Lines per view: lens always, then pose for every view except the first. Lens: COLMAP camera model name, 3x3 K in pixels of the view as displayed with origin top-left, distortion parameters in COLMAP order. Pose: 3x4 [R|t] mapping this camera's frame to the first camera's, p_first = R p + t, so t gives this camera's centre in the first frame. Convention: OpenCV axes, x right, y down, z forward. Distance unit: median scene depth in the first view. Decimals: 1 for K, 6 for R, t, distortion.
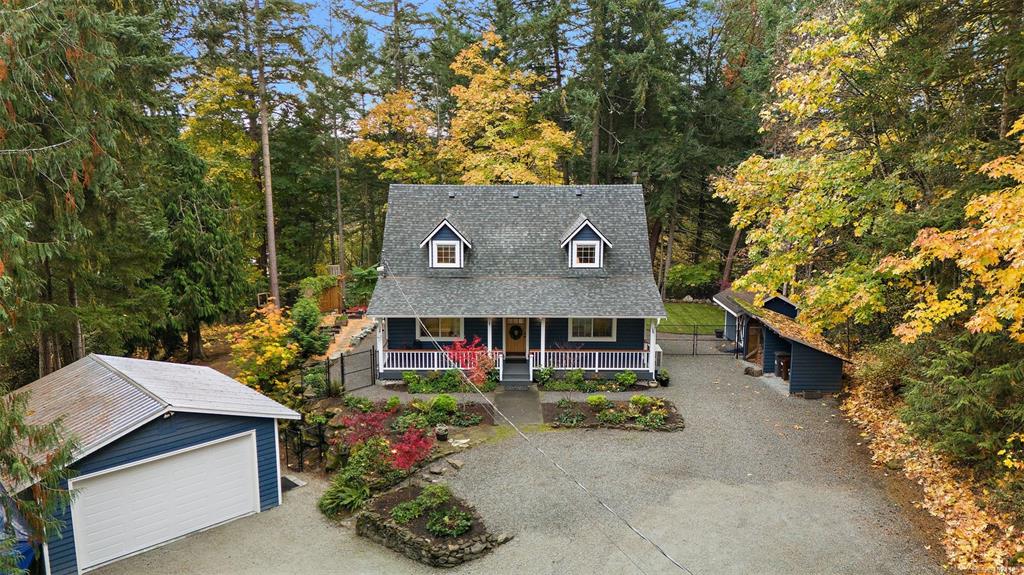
lens RADIAL K [[757.1, 0, 507.1], [0, 757.1, 288.0], [0, 0, 1]] dist [0.010546, 0.000335]
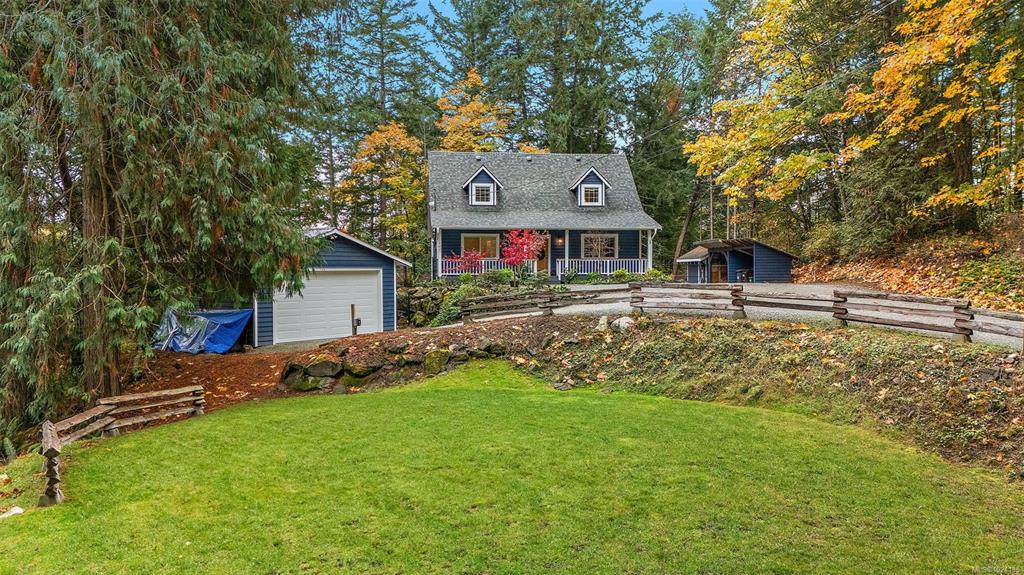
lens RADIAL K [[757.1, 0, 517.0], [0, 757.1, 285.9], [0, 0, 1]] dist [0.010546, 0.000335]
pose [[0.991609, -0.008135, 0.129015, -0.187705], [0.026099, 0.990064, -0.138171, 0.281747], [-0.126609, 0.140379, 0.981969, -0.222356]]
